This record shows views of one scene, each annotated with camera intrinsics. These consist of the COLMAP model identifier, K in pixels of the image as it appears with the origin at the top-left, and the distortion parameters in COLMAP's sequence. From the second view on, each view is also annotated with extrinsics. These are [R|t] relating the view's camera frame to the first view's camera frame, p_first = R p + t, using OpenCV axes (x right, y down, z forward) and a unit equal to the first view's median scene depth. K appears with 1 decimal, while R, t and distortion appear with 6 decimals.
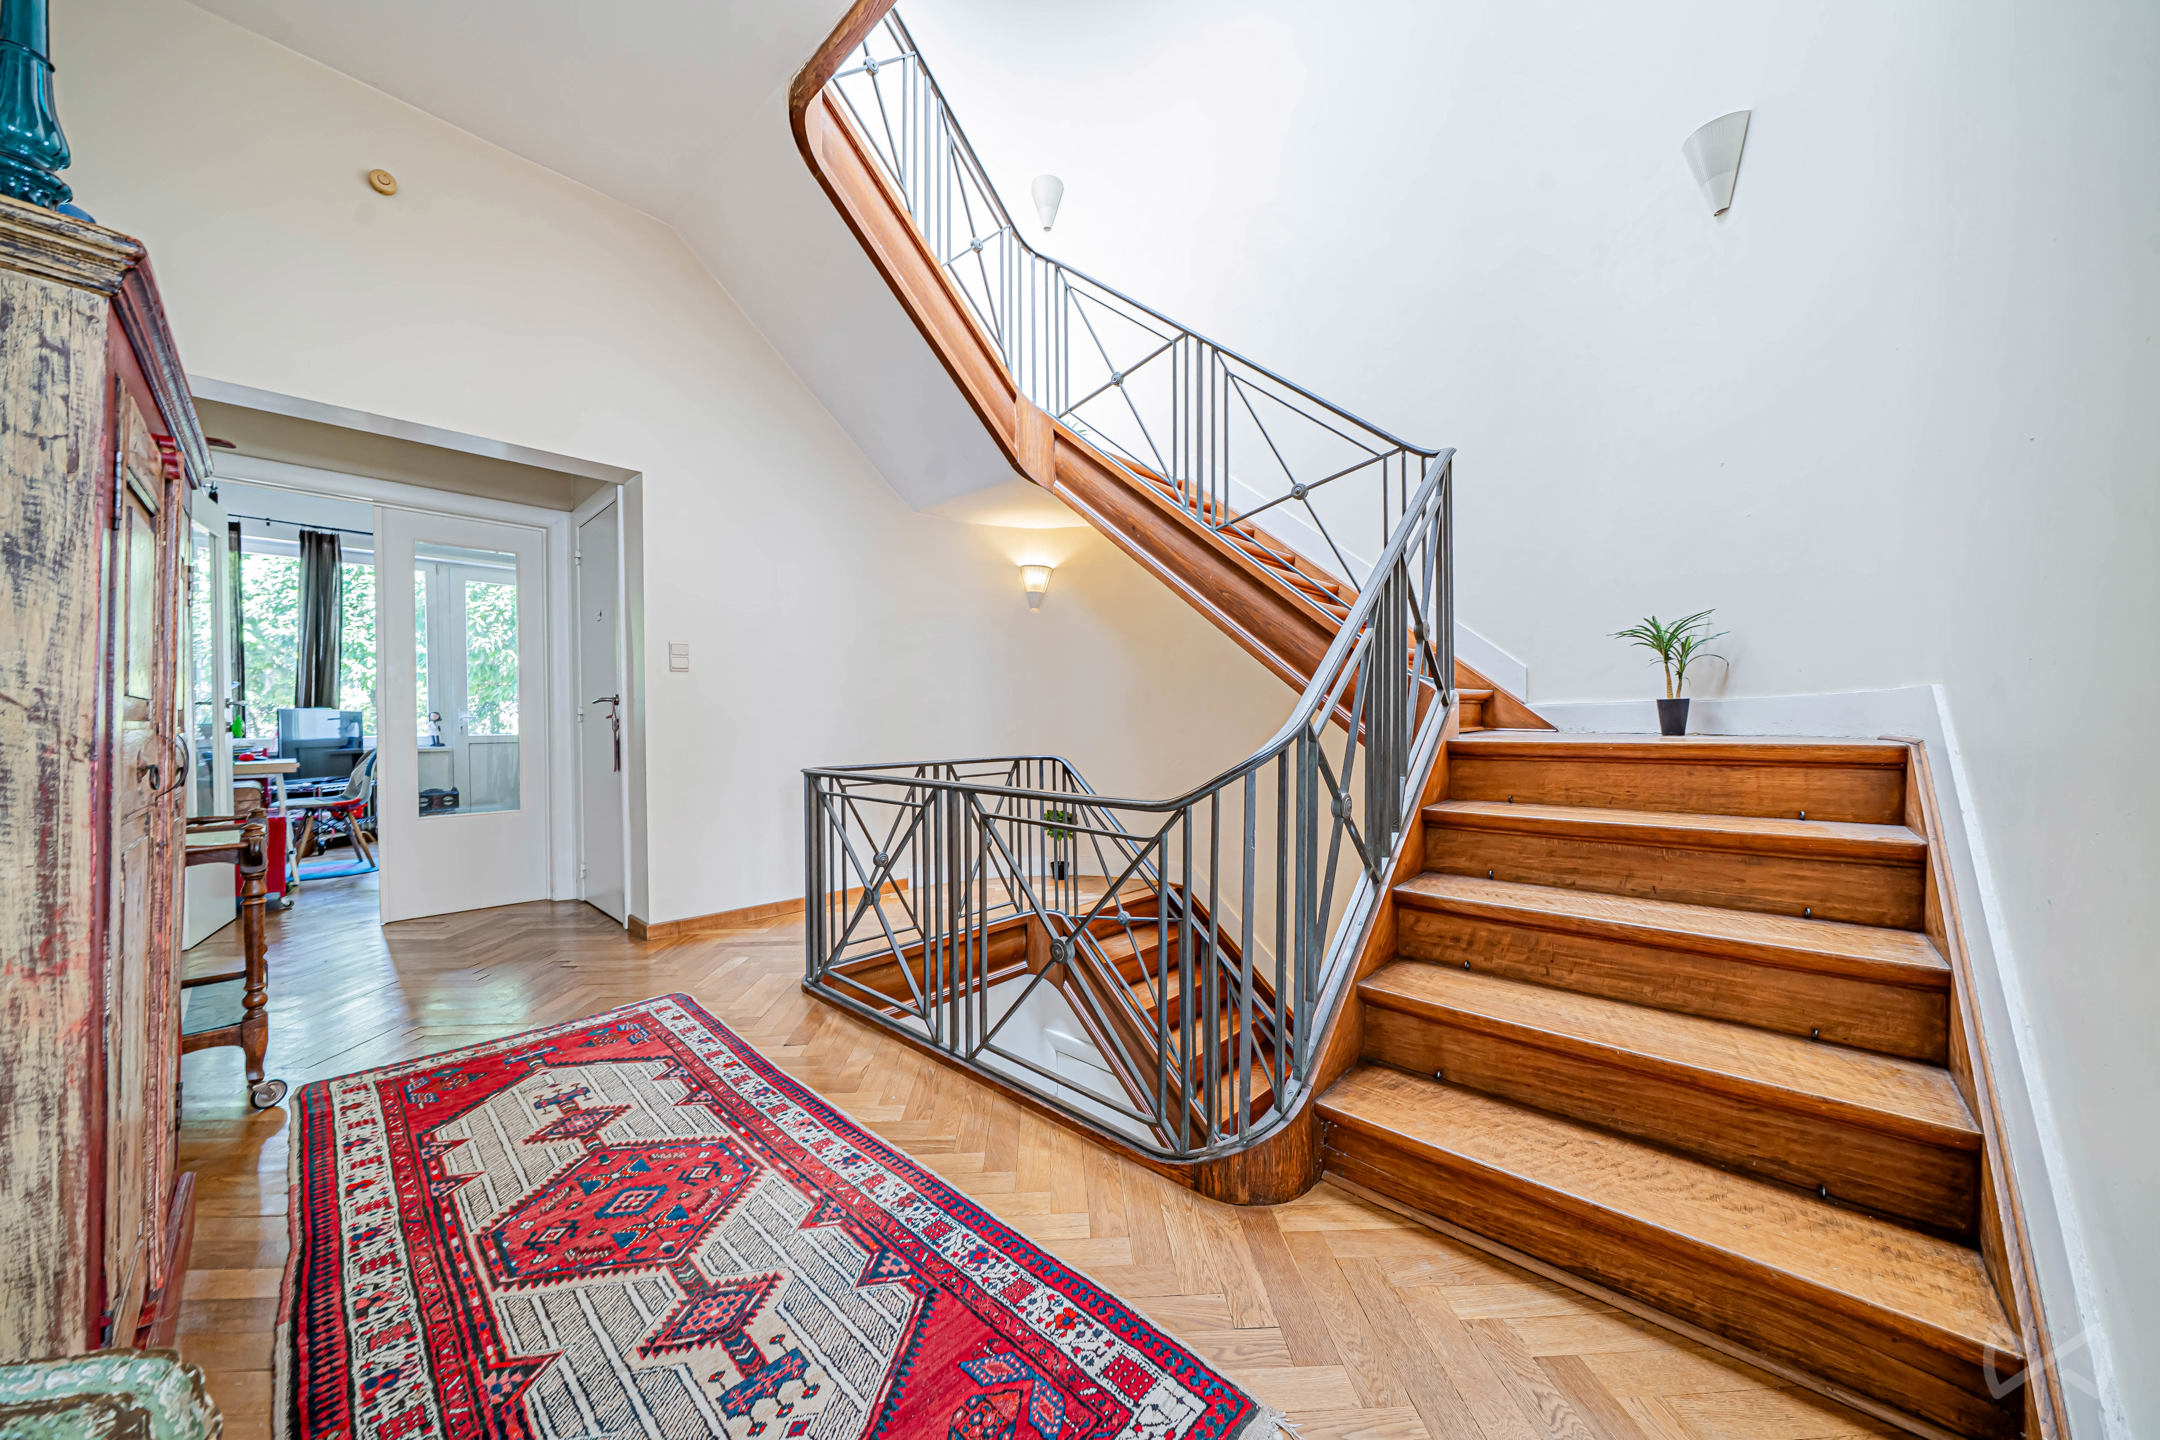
lens RADIAL K [[730.0, 0, 1077.6], [0, 730.0, 728.2], [0, 0, 1]] dist [-0.005636, 0.000000]
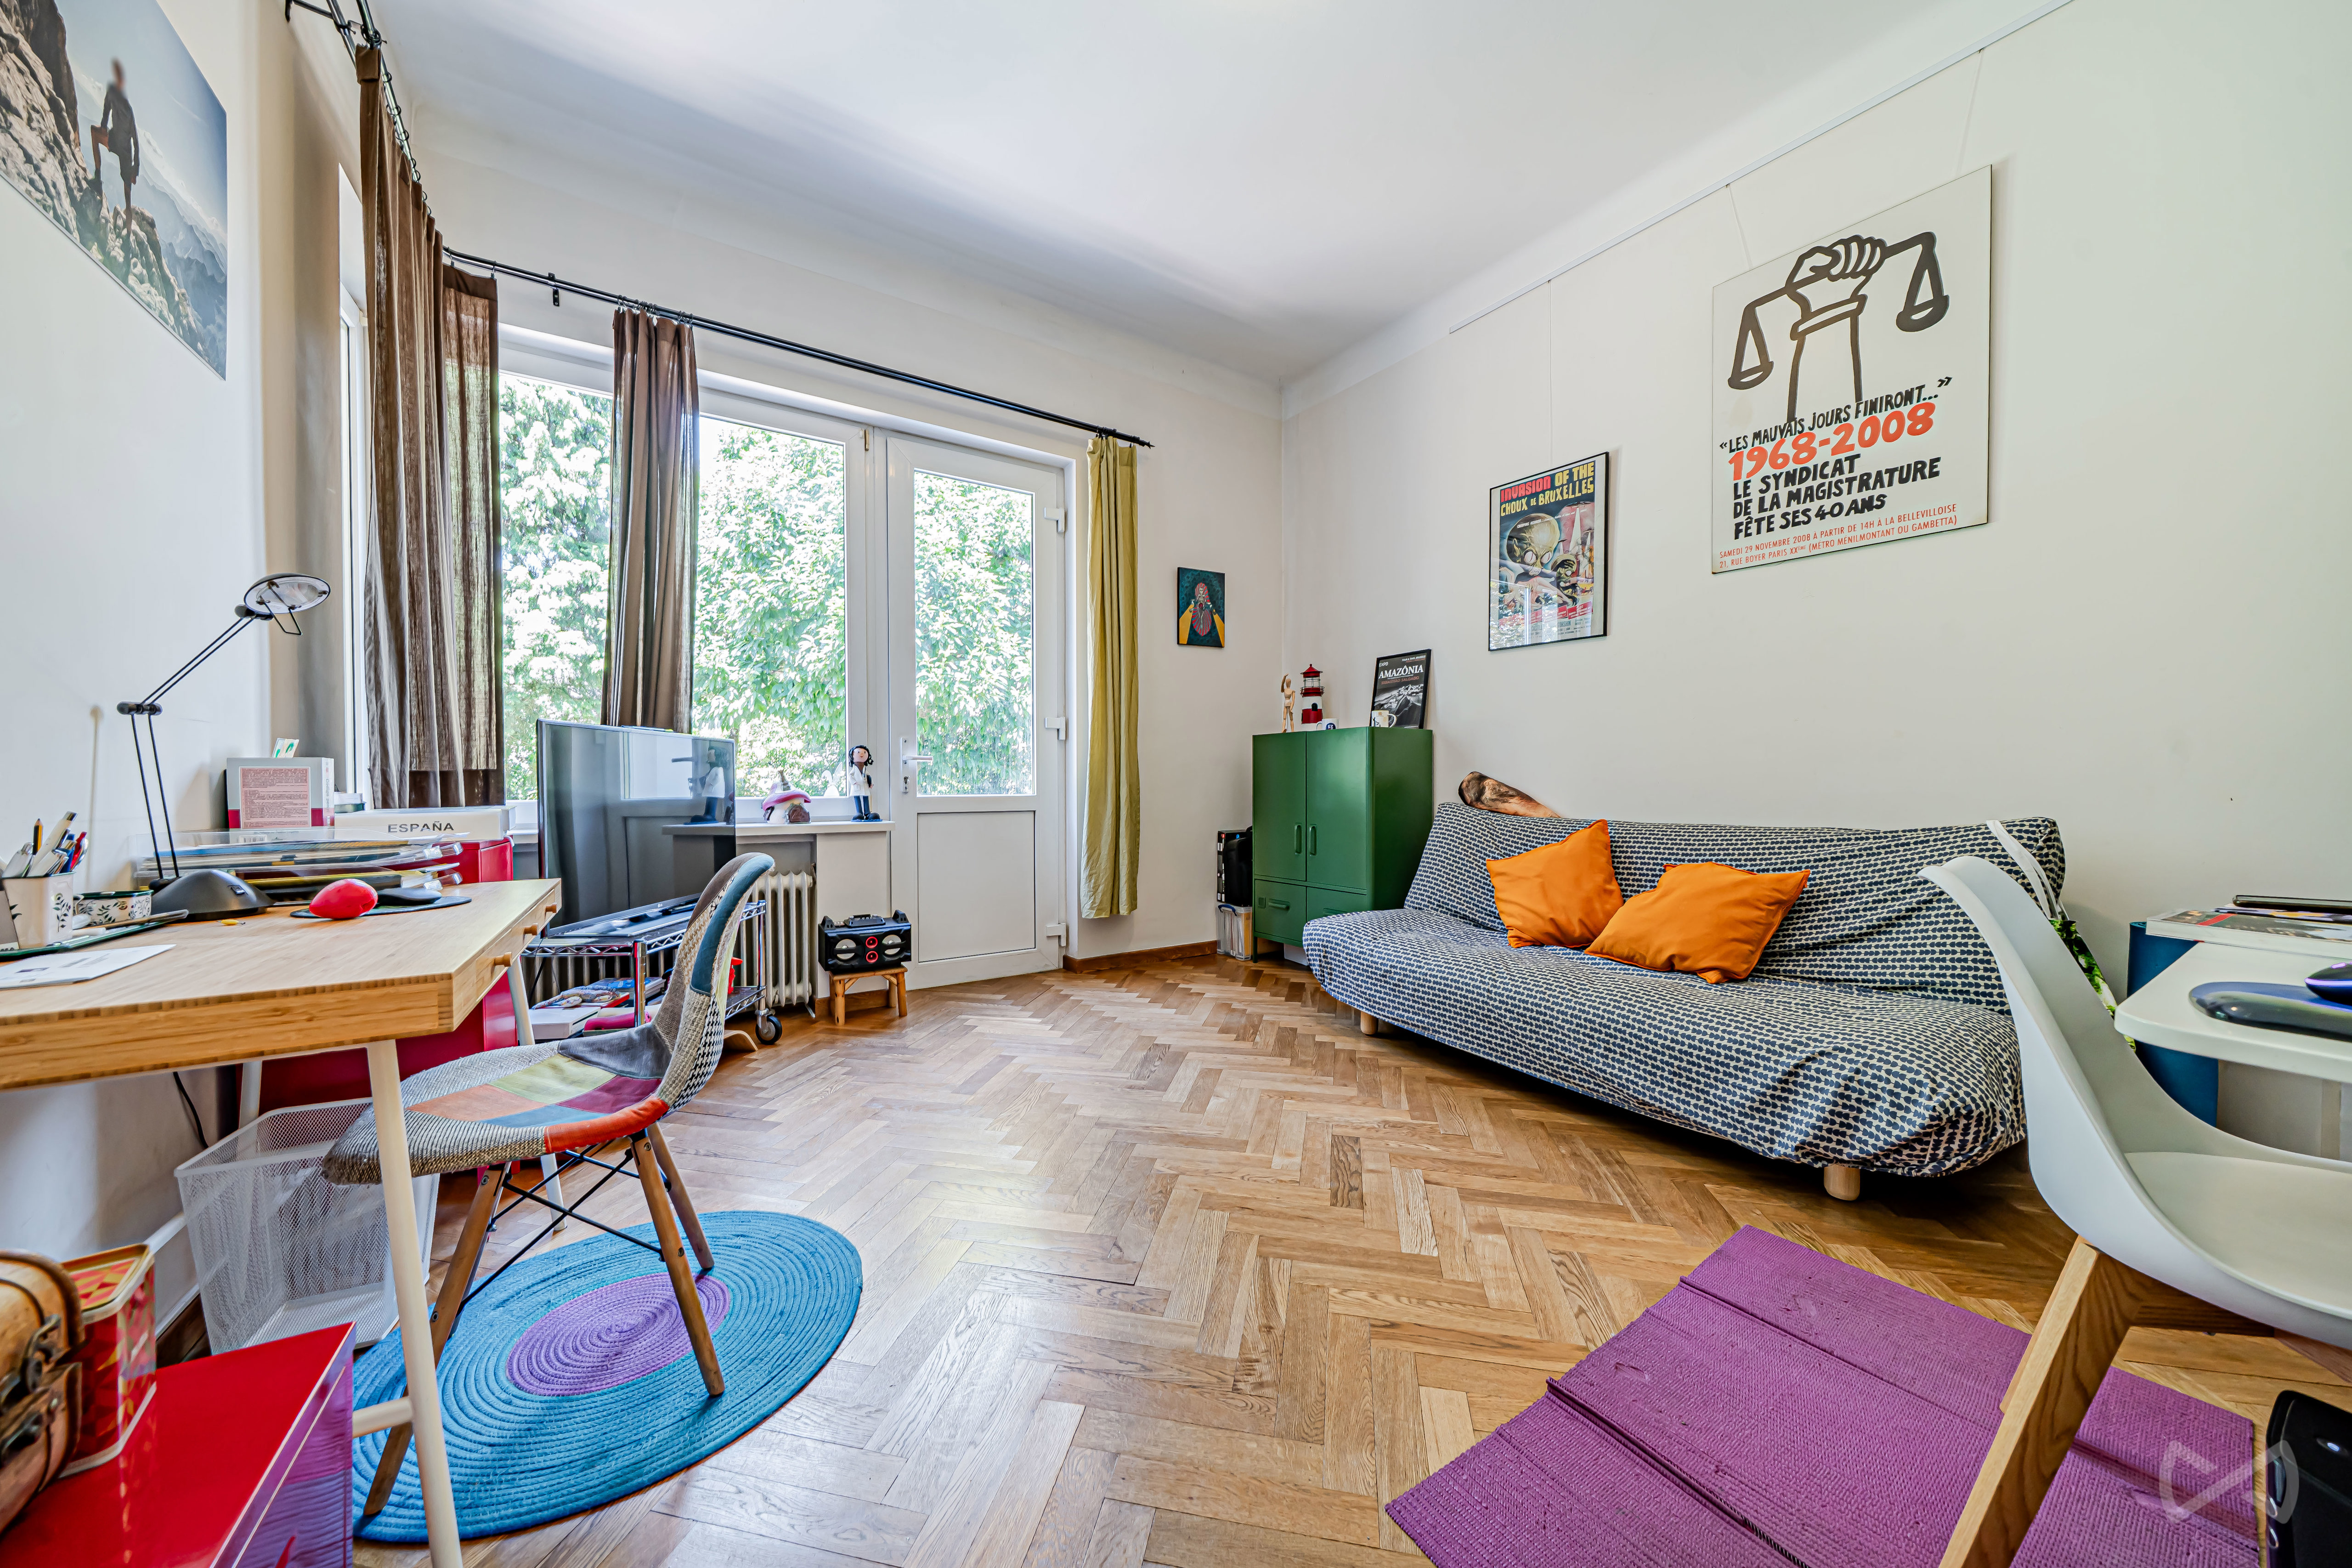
lens RADIAL K [[795.0, 0, 1173.4], [0, 795.0, 792.9], [0, 0, 1]] dist [-0.005636, 0.000000]
pose [[0.967163, 0.005839, -0.254088, -0.929896], [-0.005329, 0.999982, 0.002694, 0.009581], [0.254100, -0.001252, 0.967177, 0.925845]]
